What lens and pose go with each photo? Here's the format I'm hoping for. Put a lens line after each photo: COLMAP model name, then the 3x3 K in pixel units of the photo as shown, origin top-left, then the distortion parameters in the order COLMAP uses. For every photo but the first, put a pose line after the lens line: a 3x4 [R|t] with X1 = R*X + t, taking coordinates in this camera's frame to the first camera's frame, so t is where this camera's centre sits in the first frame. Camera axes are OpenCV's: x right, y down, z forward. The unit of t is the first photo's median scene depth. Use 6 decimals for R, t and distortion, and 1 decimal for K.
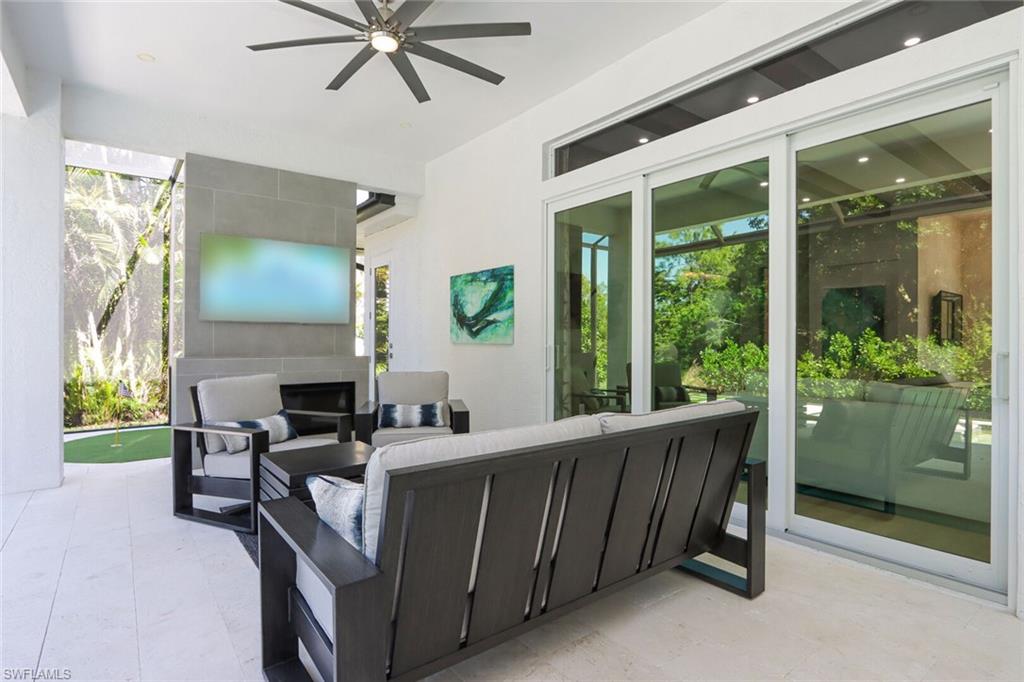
lens RADIAL K [[553.4, 0, 512.0], [0, 553.4, 341.0], [0, 0, 1]] dist [-0.001090, -0.000163]
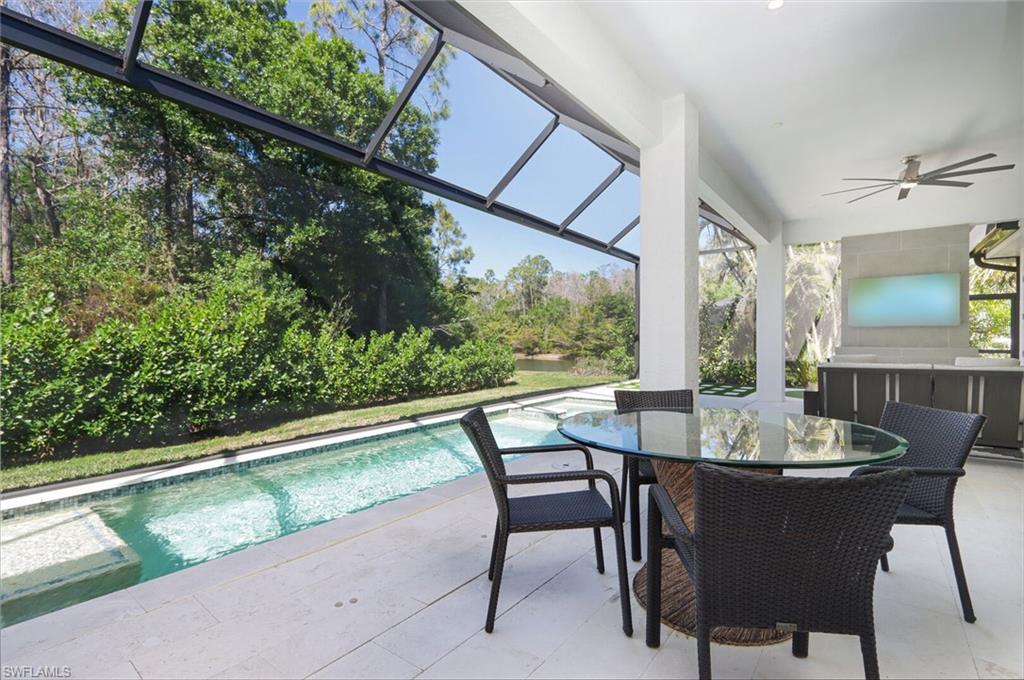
lens RADIAL K [[474.6, 0, 507.4], [0, 474.6, 340.4], [0, 0, 1]] dist [-0.012959, 0.000272]
pose [[0.286630, -0.002431, -0.958038, 0.599162], [0.001502, 0.999997, -0.002088, 0.008681], [0.958040, -0.000840, 0.286632, -0.523191]]
